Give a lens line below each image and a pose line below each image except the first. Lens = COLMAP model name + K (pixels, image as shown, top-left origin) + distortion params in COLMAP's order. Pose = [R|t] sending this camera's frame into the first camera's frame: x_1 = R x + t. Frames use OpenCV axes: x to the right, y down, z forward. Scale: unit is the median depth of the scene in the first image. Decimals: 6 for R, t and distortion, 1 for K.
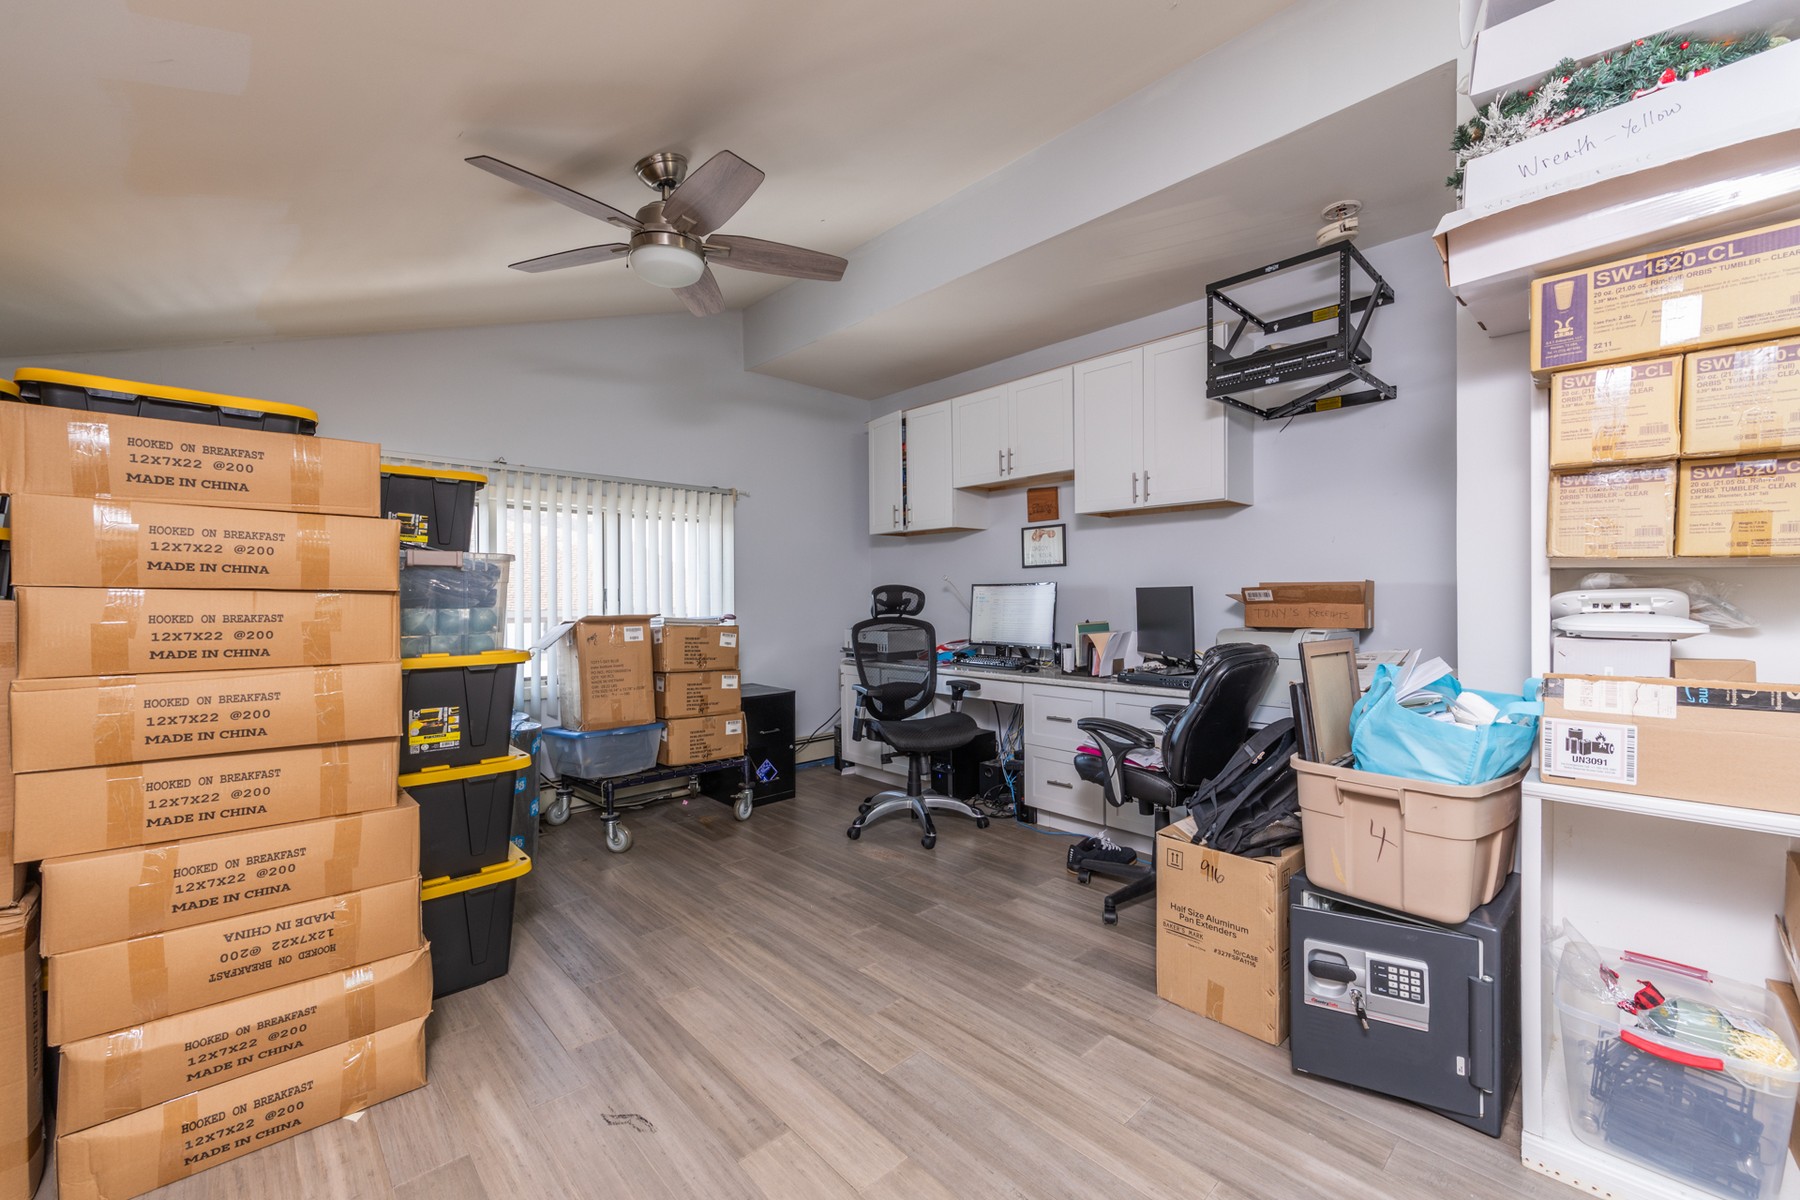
lens RADIAL K [[734.5, 0, 930.0], [0, 734.5, 596.8], [0, 0, 1]] dist [-0.002032, 0.000754]
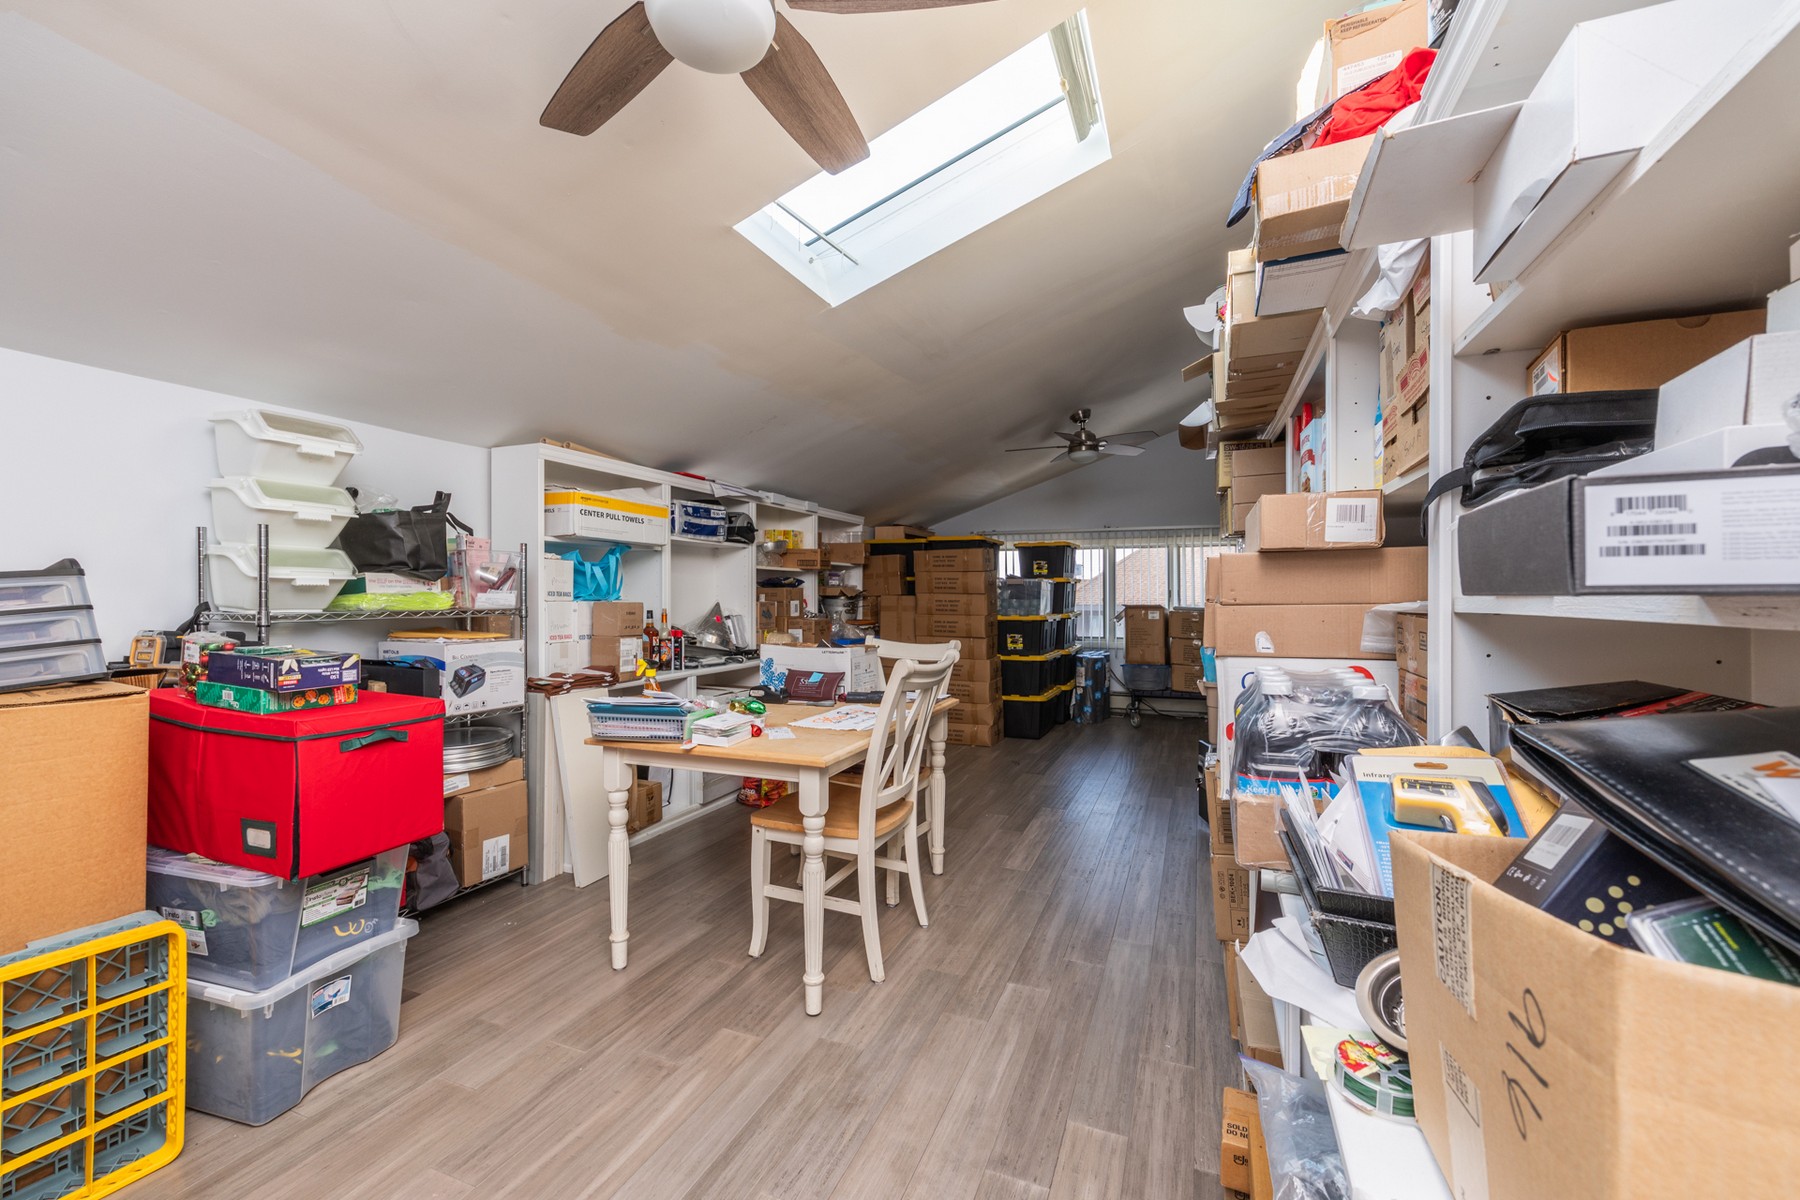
lens RADIAL K [[734.5, 0, 916.4], [0, 734.5, 591.5], [0, 0, 1]] dist [-0.002032, 0.000754]
pose [[0.414469, -0.000905, -0.910063, 1.027084], [0.000428, 1.000000, -0.000799, -0.007323], [0.910063, -0.000059, 0.414469, -0.308342]]
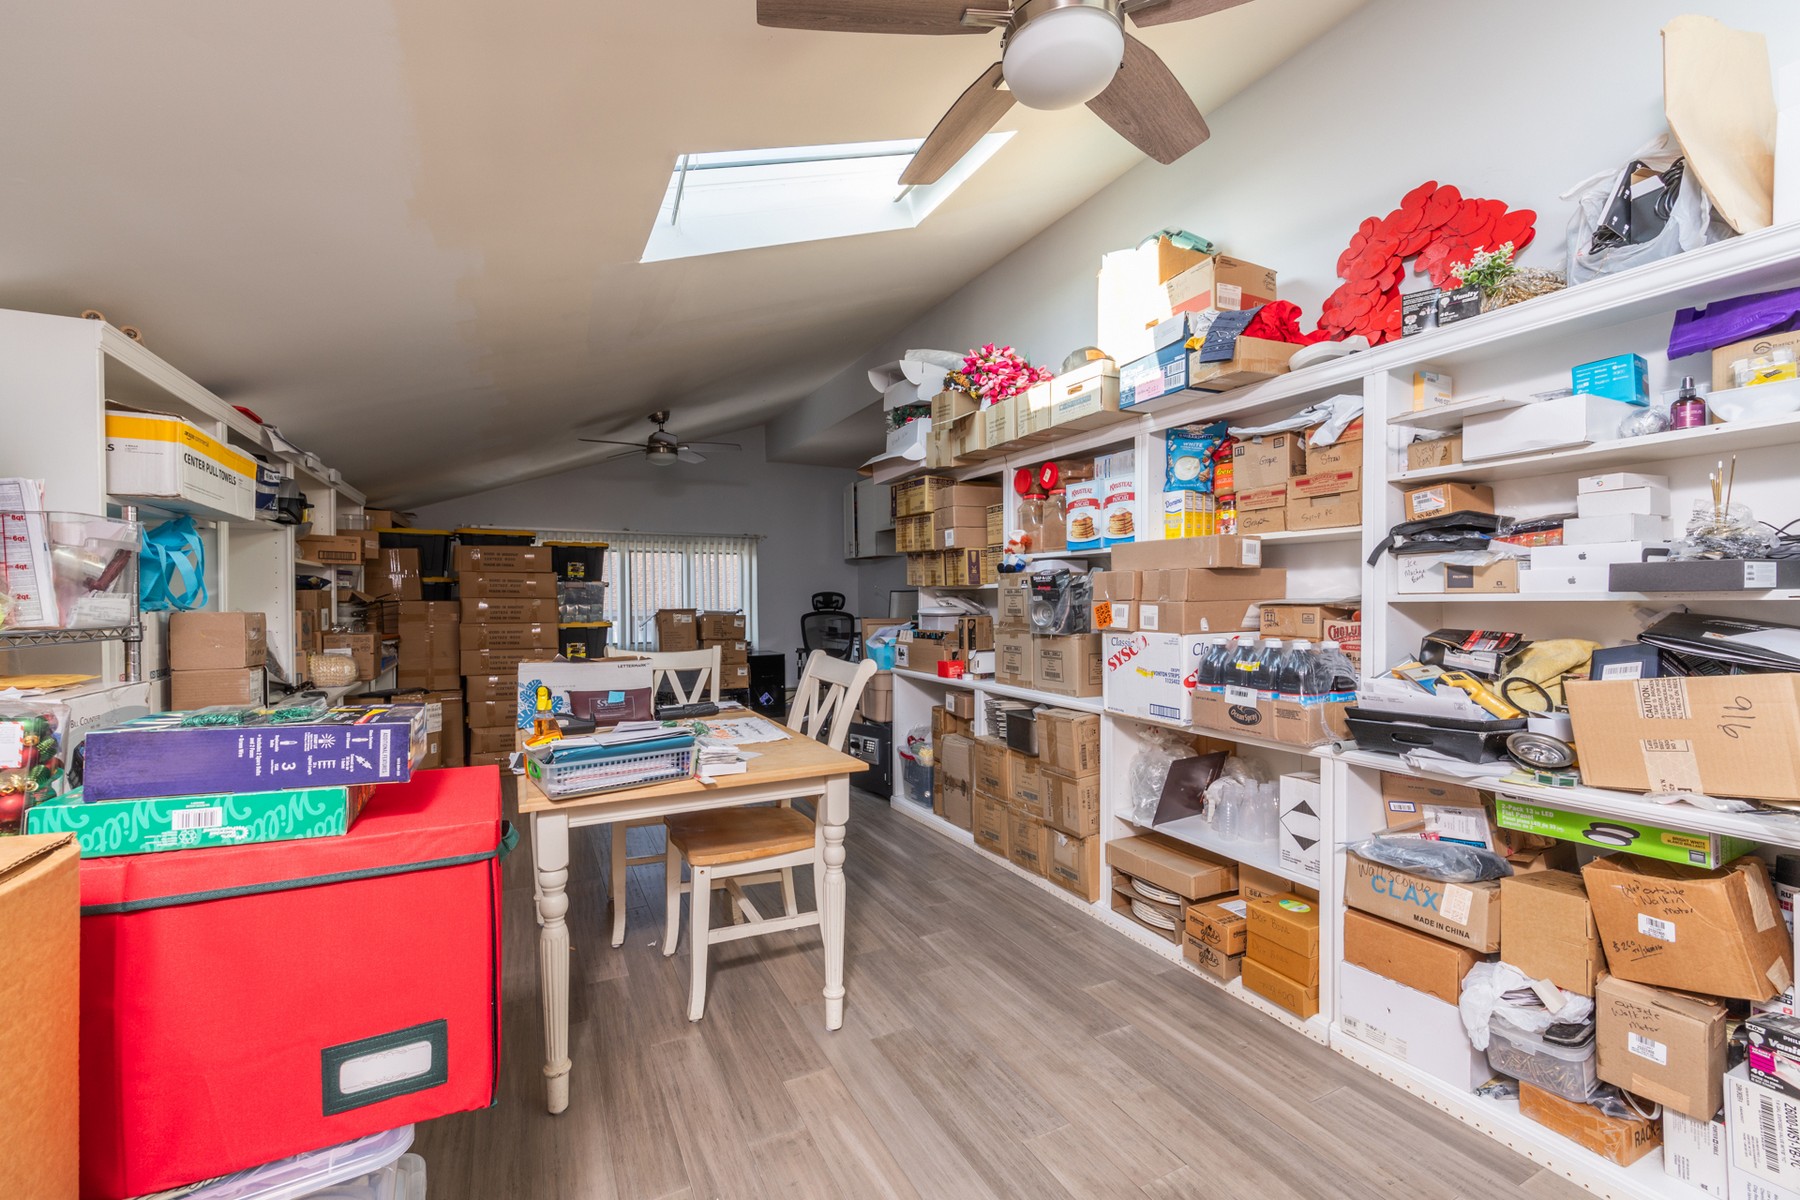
lens RADIAL K [[734.5, 0, 896.9], [0, 734.5, 604.1], [0, 0, 1]] dist [-0.002032, 0.000754]
pose [[0.958124, 0.000498, -0.286352, 0.667727], [0.002707, 0.999938, 0.010799, -0.005718], [0.286340, -0.011122, 0.958064, -0.668921]]
